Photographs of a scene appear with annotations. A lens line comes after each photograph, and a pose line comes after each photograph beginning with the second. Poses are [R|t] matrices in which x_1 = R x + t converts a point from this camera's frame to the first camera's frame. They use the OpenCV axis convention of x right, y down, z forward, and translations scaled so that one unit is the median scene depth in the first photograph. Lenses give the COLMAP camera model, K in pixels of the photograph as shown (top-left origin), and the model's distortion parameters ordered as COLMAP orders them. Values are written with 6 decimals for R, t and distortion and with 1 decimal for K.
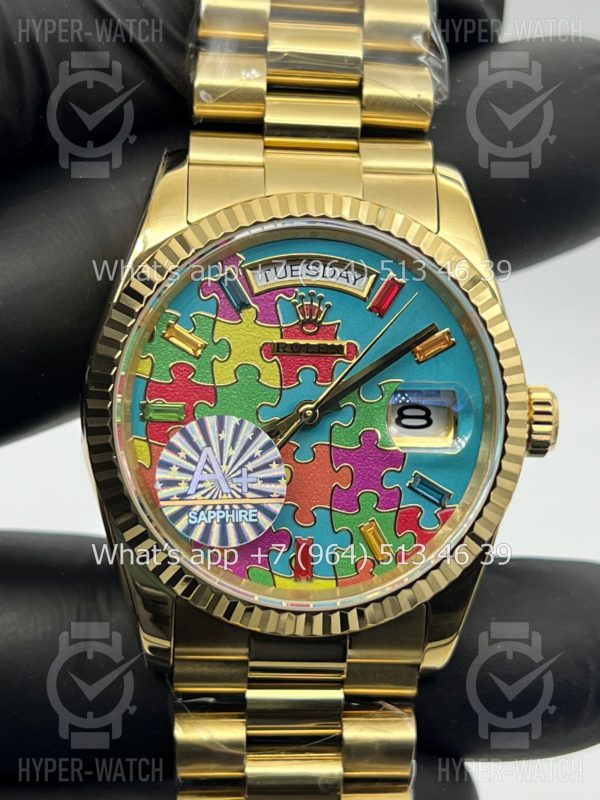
lens RADIAL K [[1799.6, 0, 295.1], [0, 1799.6, 396.7], [0, 0, 1]] dist [0.181513, 0.000000]
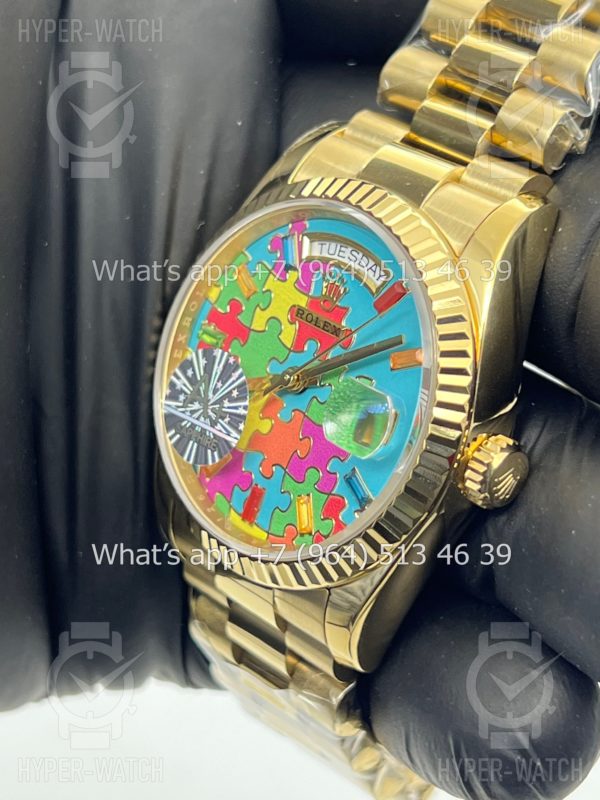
lens RADIAL K [[1799.6, 0, 299.2], [0, 1799.6, 401.6], [0, 0, 1]] dist [0.181513, 0.000000]
pose [[0.645511, 0.331279, -0.688164, 0.747472], [-0.317369, 0.935904, 0.152841, -0.142041], [0.694688, 0.119742, 0.709274, 0.240593]]
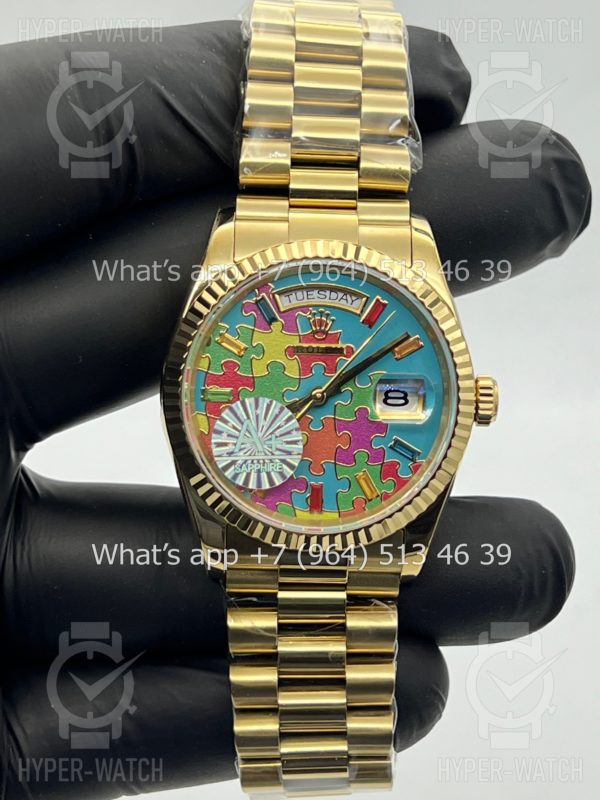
lens RADIAL K [[1799.6, 0, 299.2], [0, 1799.6, 406.4], [0, 0, 1]] dist [0.181513, 0.000000]
pose [[0.998995, -0.001968, -0.044774, 0.055194], [0.002838, 0.999808, 0.019377, -0.009870], [0.044727, -0.019485, 0.998809, -0.419678]]
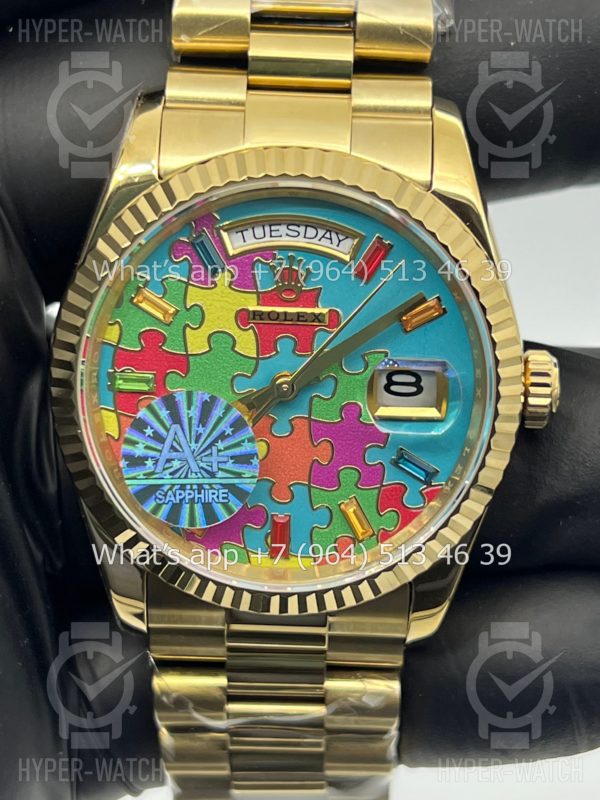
lens RADIAL K [[1799.6, 0, 302.6], [0, 1799.6, 406.2], [0, 0, 1]] dist [0.181513, 0.000000]
pose [[0.997517, 0.021141, -0.067171, 0.079030], [-0.010442, 0.987731, 0.155814, -0.125987], [0.069641, -0.154726, 0.985500, 0.073397]]
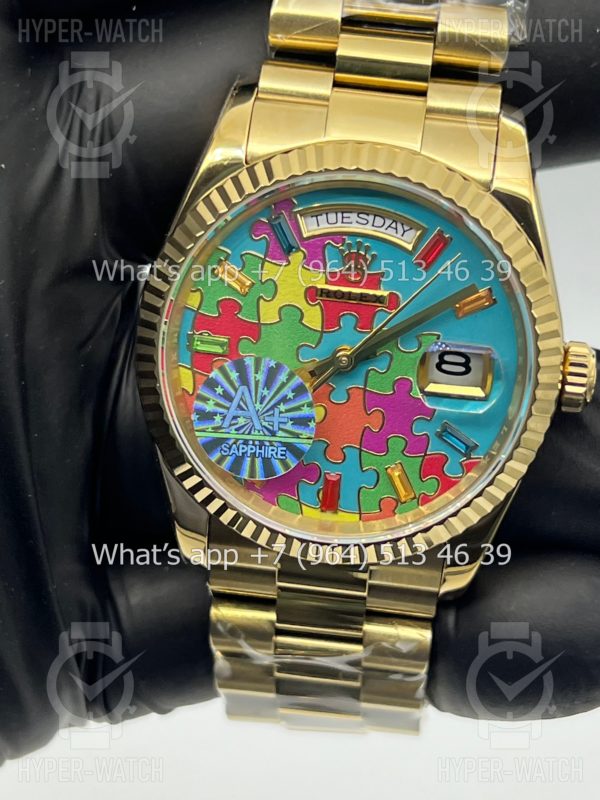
lens RADIAL K [[1799.6, 0, 306.8], [0, 1799.6, 403.5], [0, 0, 1]] dist [0.181513, 0.000000]
pose [[0.987132, 0.101894, -0.123240, 0.115662], [-0.076204, 0.977306, 0.197652, -0.168332], [0.140582, -0.185717, 0.972495, -0.019439]]
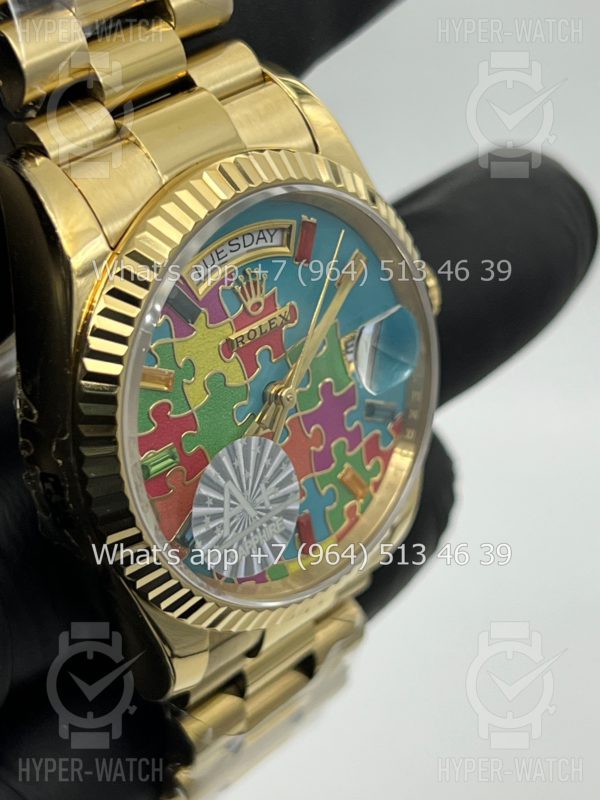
lens RADIAL K [[1799.6, 0, 299.3], [0, 1799.6, 400.2], [0, 0, 1]] dist [0.181513, 0.000000]
pose [[0.739027, -0.414070, 0.531399, -0.469980], [0.210019, 0.891103, 0.402277, -0.352560], [-0.640102, -0.185690, 0.745512, 0.308813]]
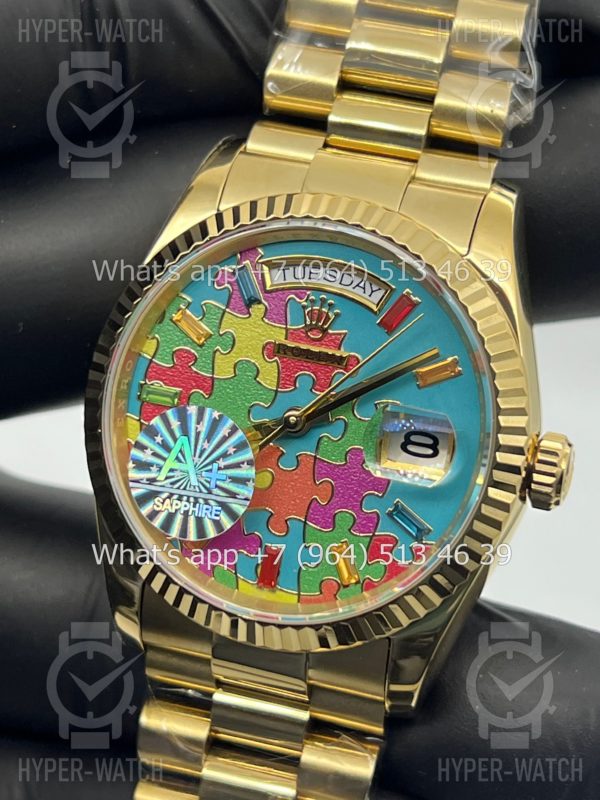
lens RADIAL K [[1799.6, 0, 300.4], [0, 1799.6, 402.7], [0, 0, 1]] dist [0.181513, 0.000000]
pose [[0.938771, 0.161375, -0.304412, 0.300841], [-0.163062, 0.986412, 0.020053, -0.019760], [0.303512, 0.030813, 0.952329, 0.077872]]
